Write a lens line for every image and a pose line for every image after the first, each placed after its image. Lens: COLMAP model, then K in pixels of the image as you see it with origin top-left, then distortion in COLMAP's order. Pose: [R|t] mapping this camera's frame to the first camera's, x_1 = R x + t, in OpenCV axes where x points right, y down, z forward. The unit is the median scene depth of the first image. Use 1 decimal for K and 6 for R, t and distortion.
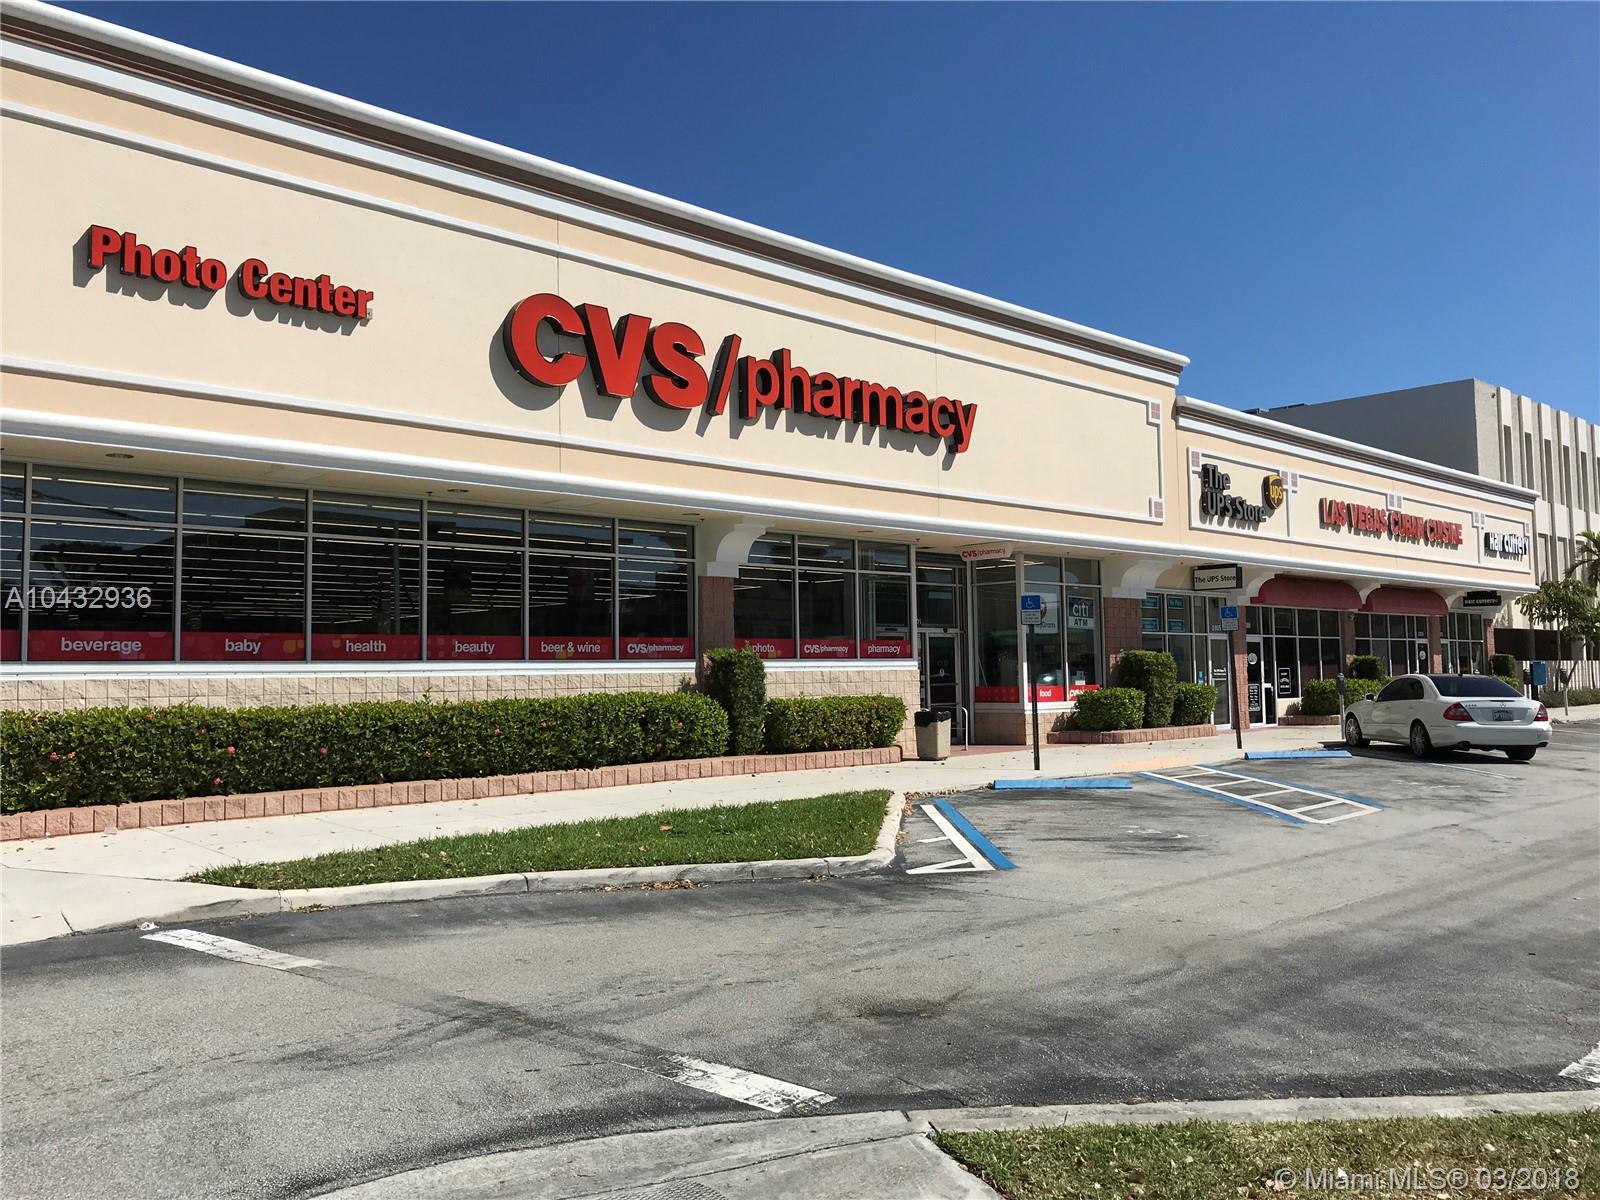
lens RADIAL K [[1313.7, 0, 800.0], [0, 1313.7, 600.0], [0, 0, 1]] dist [0.038065, -0.004185]
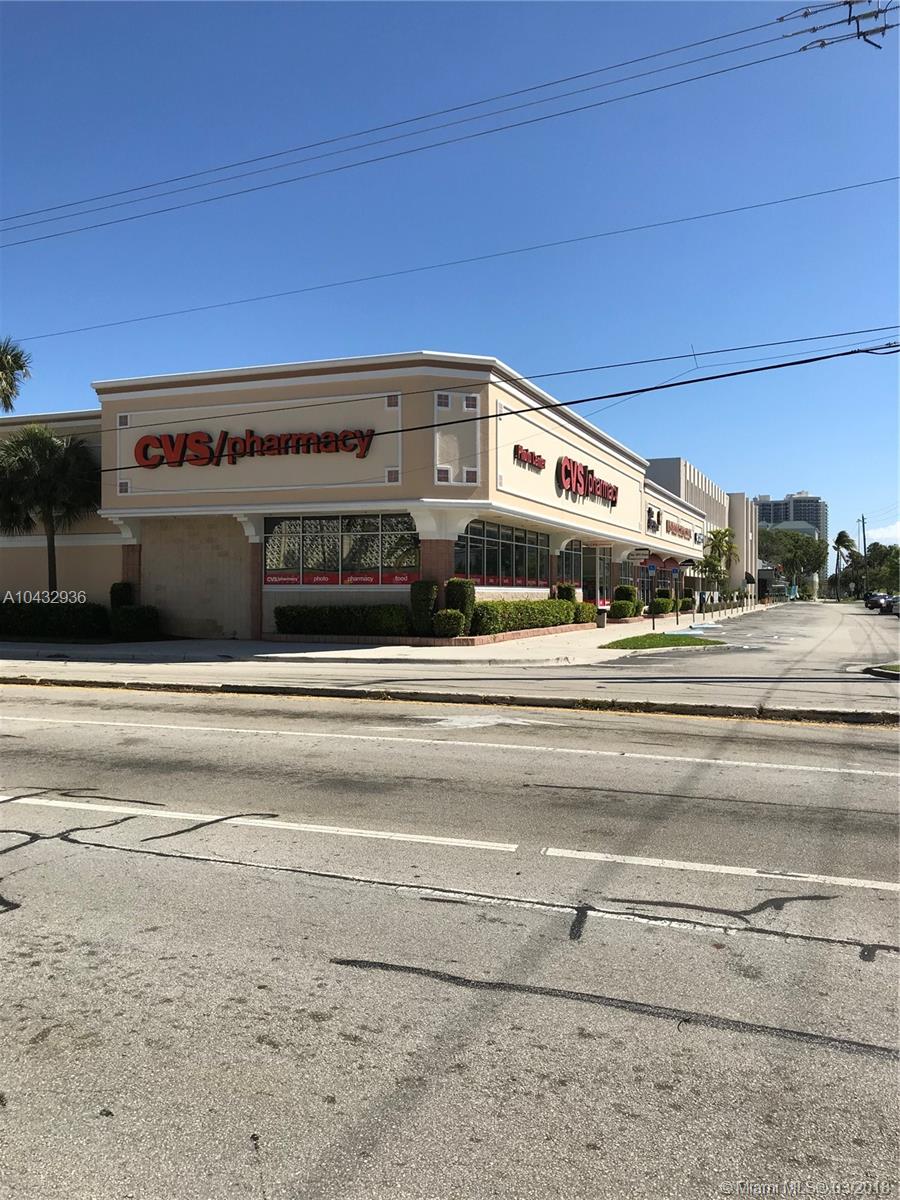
lens RADIAL K [[985.3, 0, 450.0], [0, 985.3, 600.0], [0, 0, 1]] dist [0.038065, -0.004185]
pose [[0.917203, 0.012991, 0.398208, -0.732961], [-0.037341, 0.997872, 0.053455, -0.017812], [-0.396666, -0.063898, 0.915736, -0.499844]]
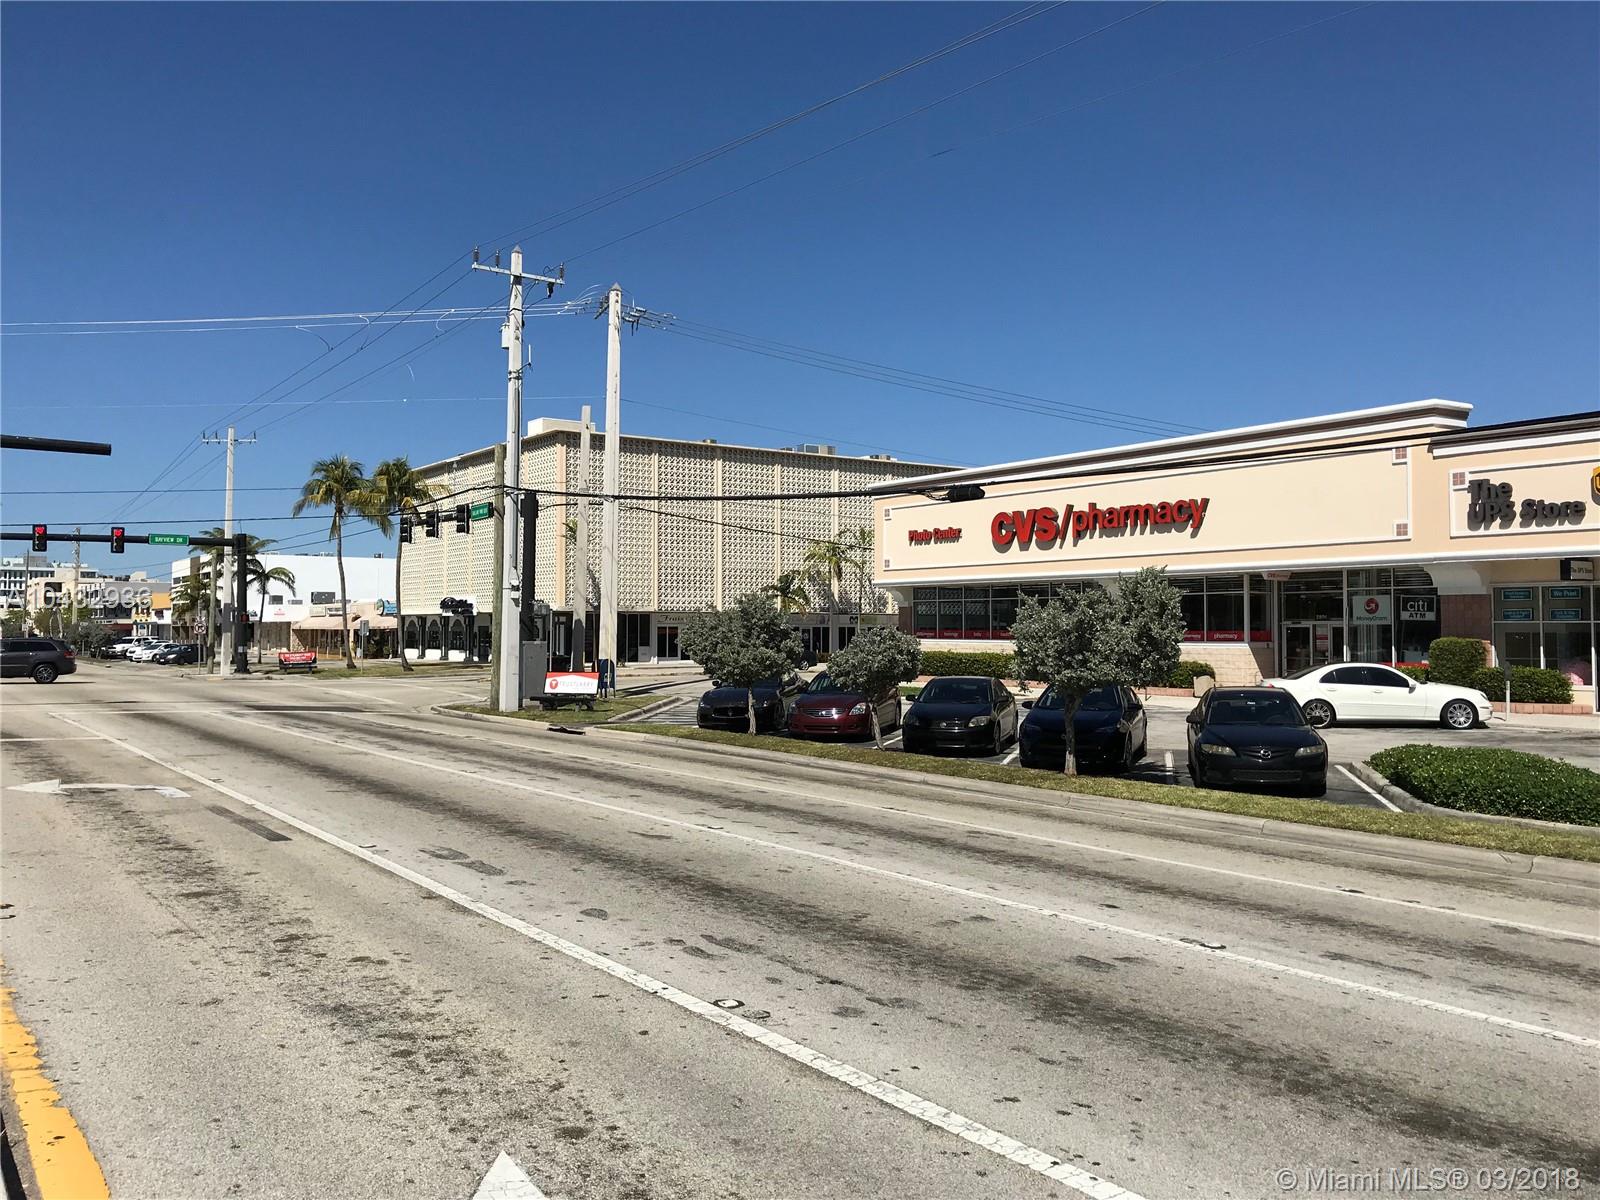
lens RADIAL K [[1313.7, 0, 800.0], [0, 1313.7, 600.0], [0, 0, 1]] dist [0.038065, -0.004185]
pose [[-0.162603, -0.006677, -0.986669, 1.585097], [0.060018, 0.998058, -0.016645, -0.012973], [0.984864, -0.061925, -0.161887, 0.602167]]
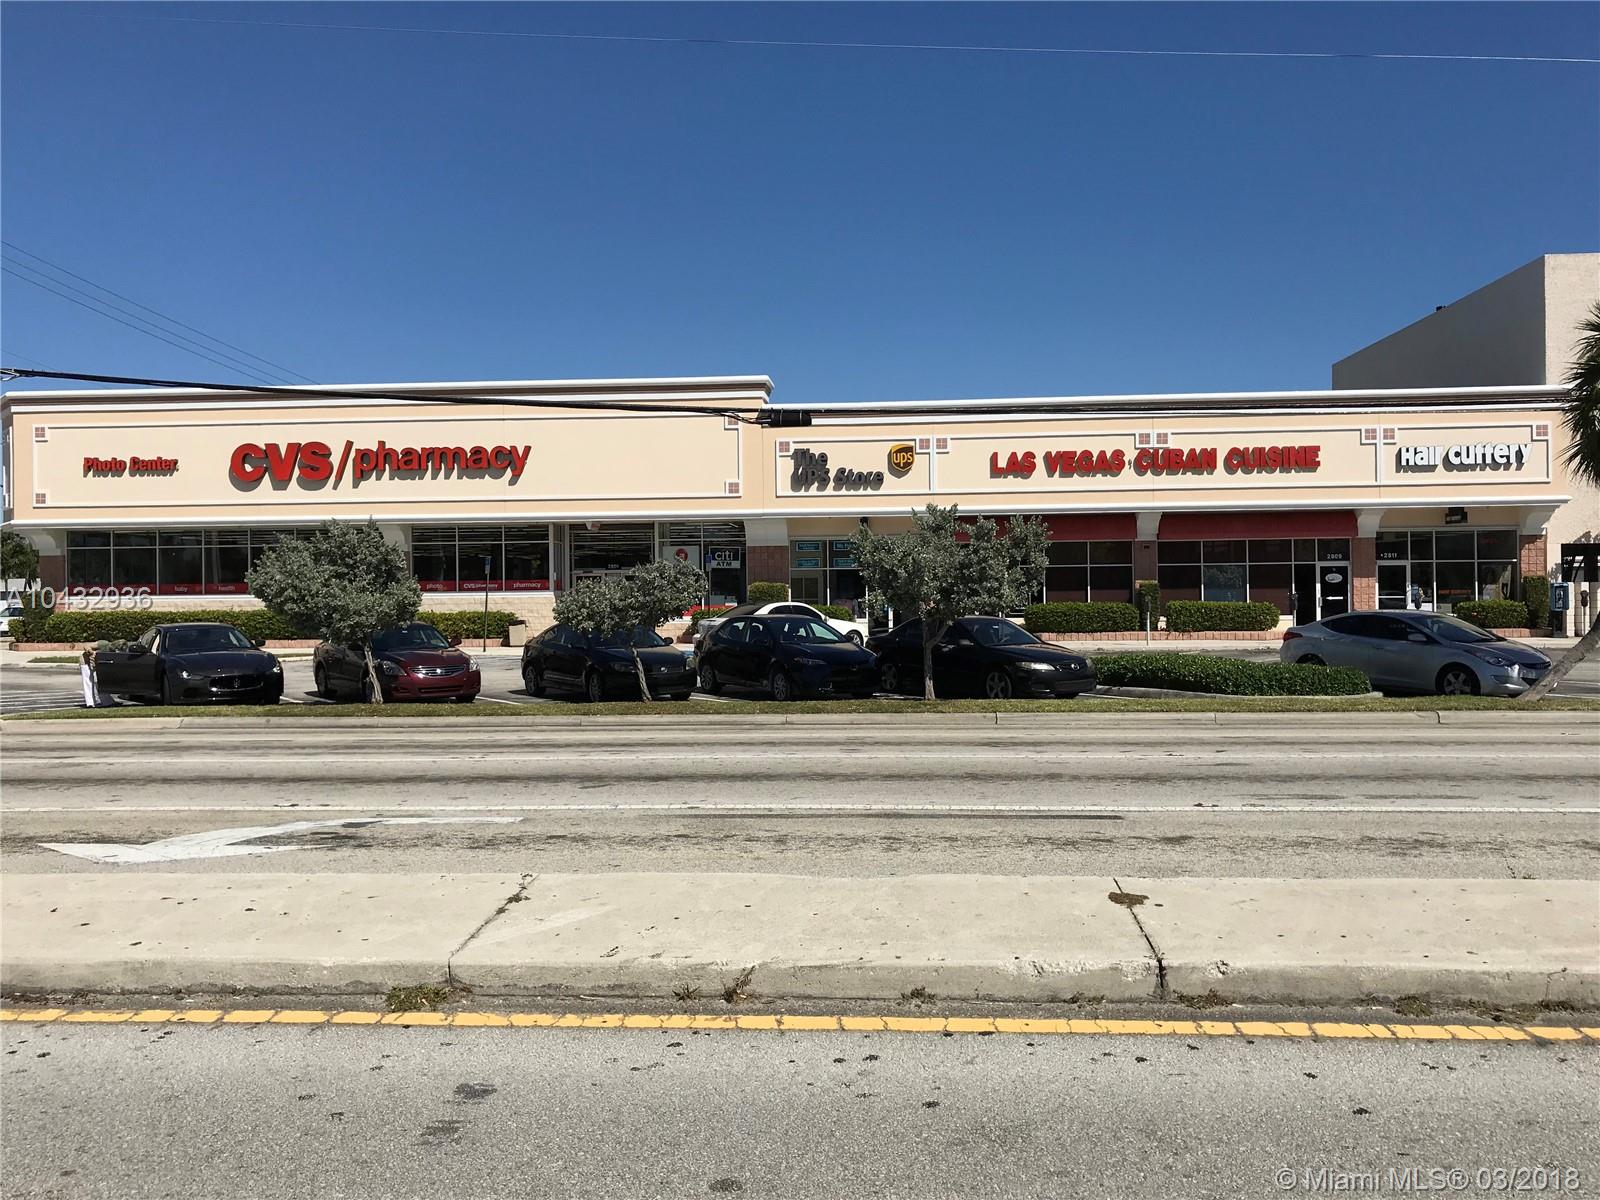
lens RADIAL K [[1342.7, 0, 800.0], [0, 1342.7, 600.0], [0, 0, 1]] dist [0.087977, -0.229001]
pose [[0.665020, 0.014631, -0.746682, 1.384253], [0.044941, 0.997212, 0.059565, -0.028513], [0.745472, -0.073169, 0.662508, 0.054668]]
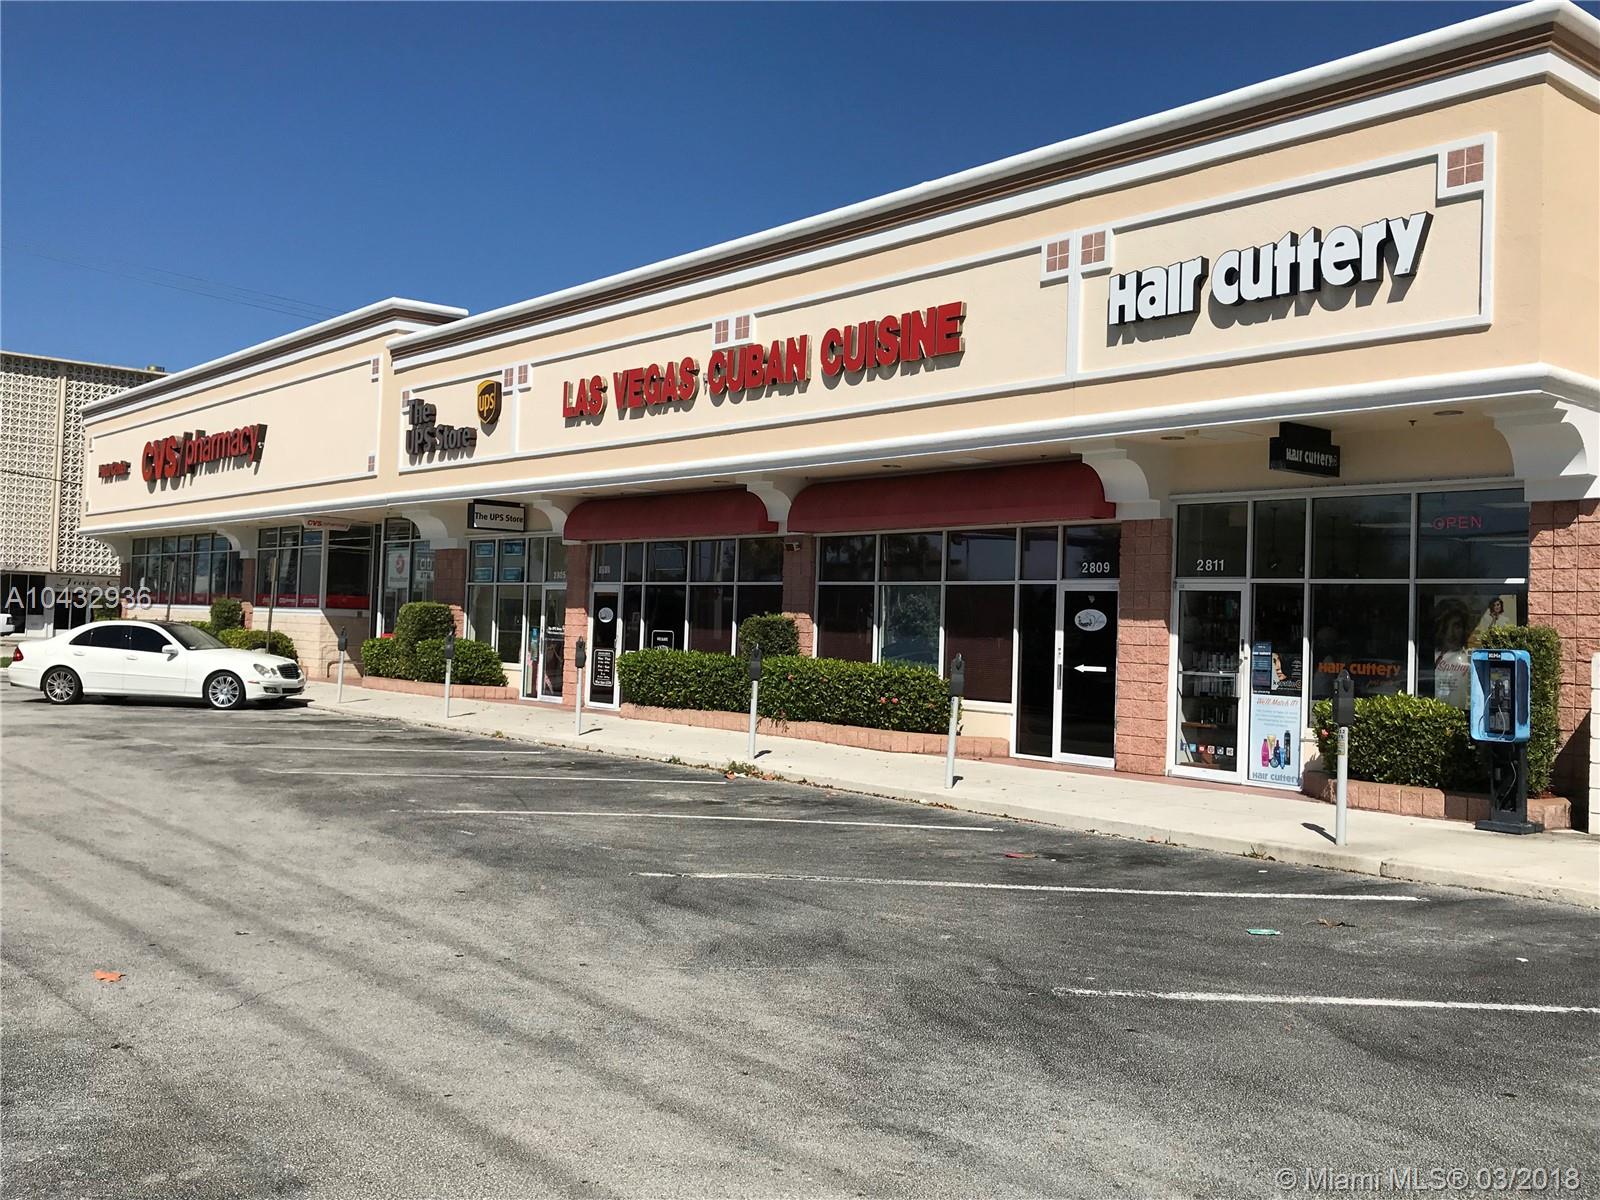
lens RADIAL K [[1497.7, 0, 800.0], [0, 1497.7, 600.0], [0, 0, 1]] dist [0.165861, -0.549527]
pose [[-0.081282, -0.006964, -0.996667, 1.356696], [0.025927, 0.999622, -0.009099, 0.054098], [0.996354, -0.026580, -0.081071, 1.369262]]
